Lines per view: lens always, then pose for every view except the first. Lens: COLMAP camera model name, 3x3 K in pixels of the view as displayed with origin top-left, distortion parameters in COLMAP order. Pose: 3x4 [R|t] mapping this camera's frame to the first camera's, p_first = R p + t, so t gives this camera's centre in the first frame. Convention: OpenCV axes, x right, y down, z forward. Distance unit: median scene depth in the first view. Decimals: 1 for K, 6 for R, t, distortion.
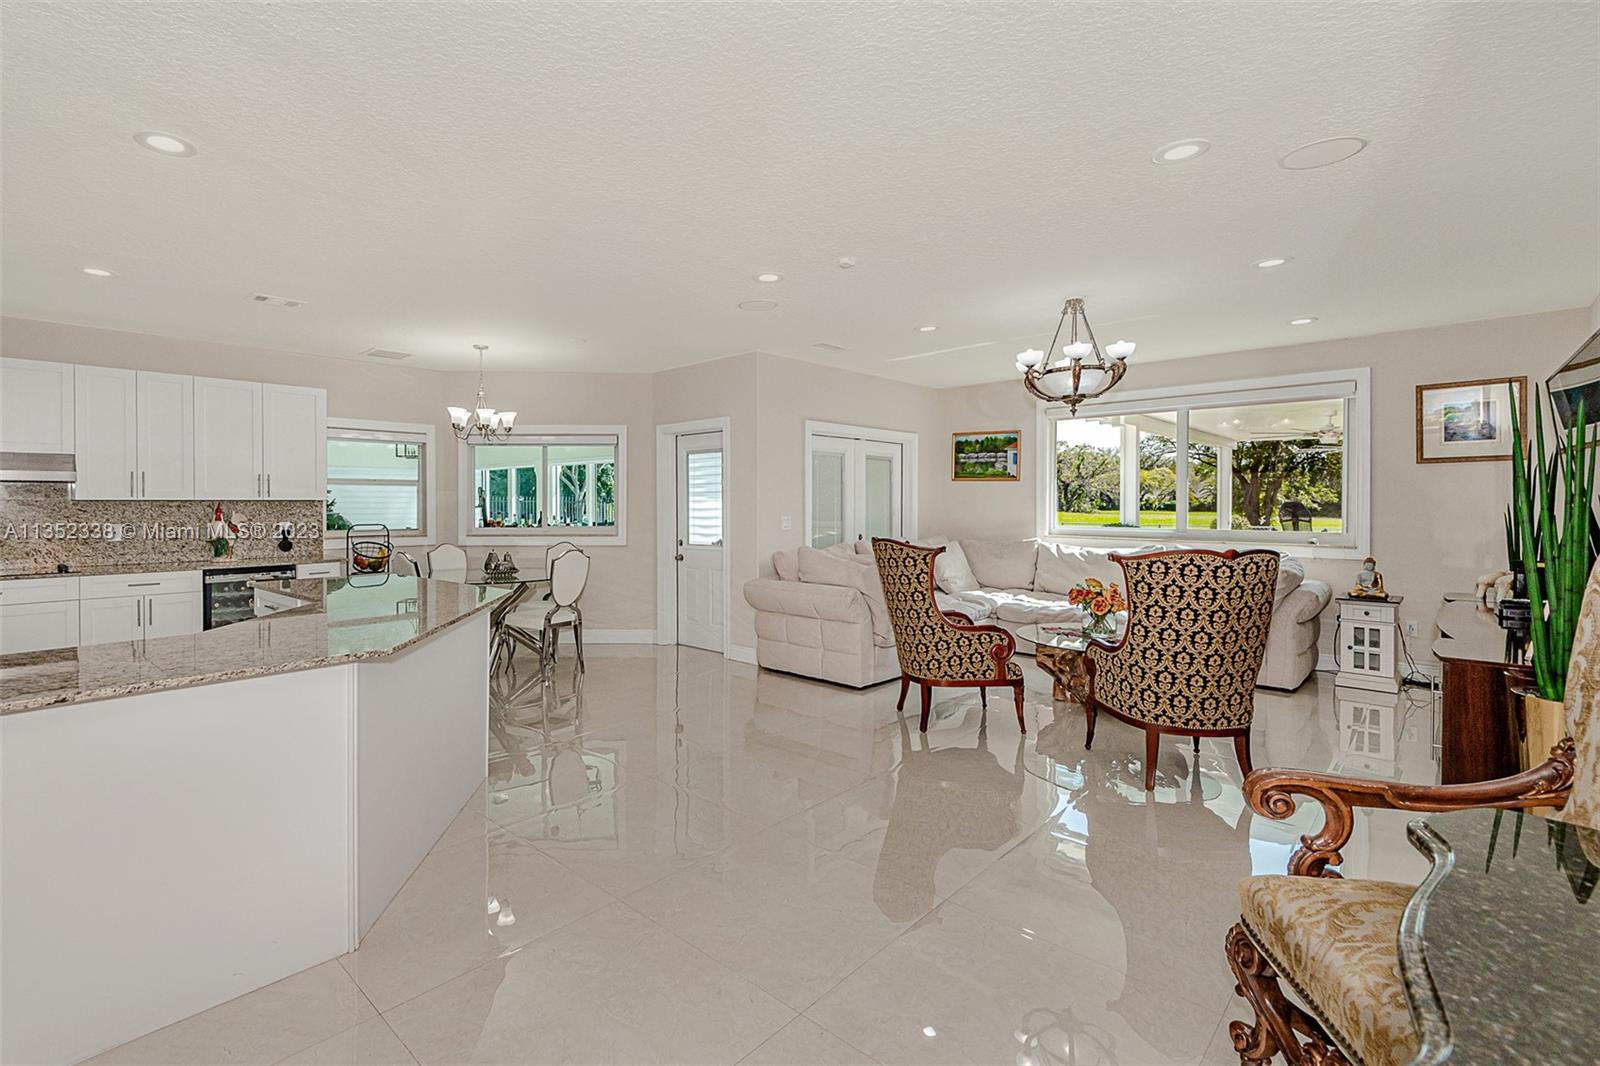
lens RADIAL K [[754.7, 0, 718.4], [0, 754.7, 502.7], [0, 0, 1]] dist [0.000412, -0.015396]
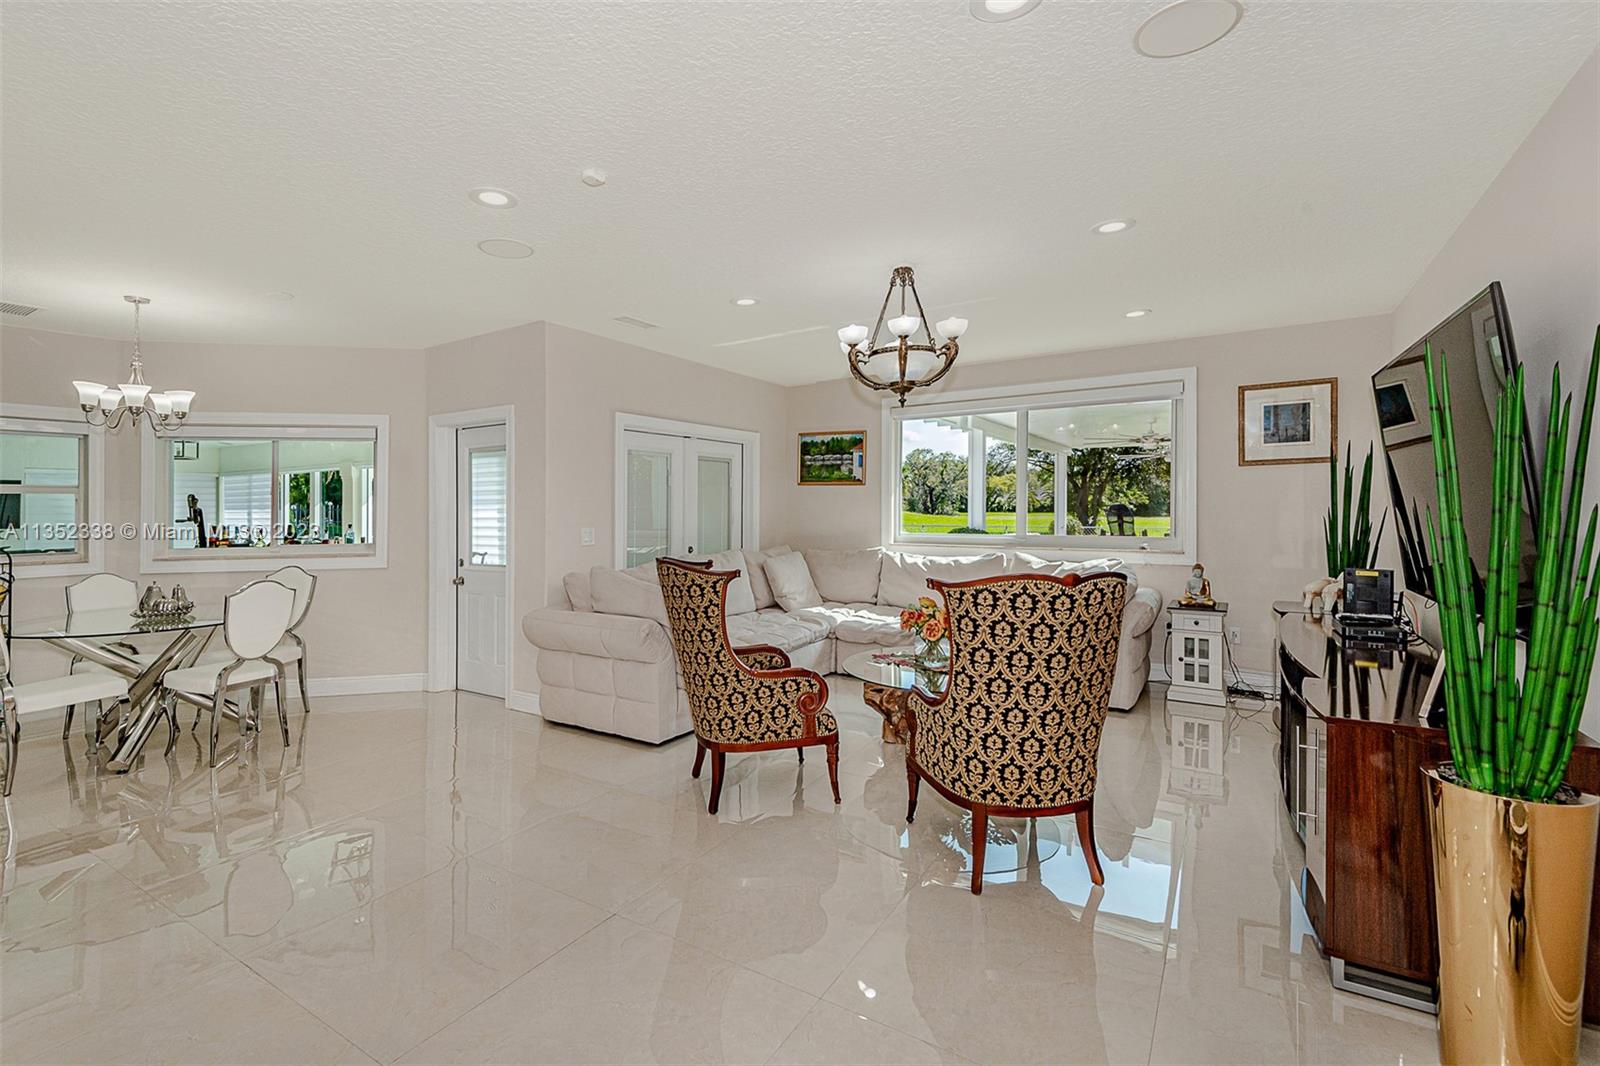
lens RADIAL K [[730.9, 0, 793.4], [0, 730.9, 522.5], [0, 0, 1]] dist [-0.004073, -0.001552]
pose [[0.970787, -0.013949, 0.239536, 0.154558], [0.009022, 0.999725, 0.021655, -0.004825], [-0.239772, -0.018862, 0.970646, 0.233722]]
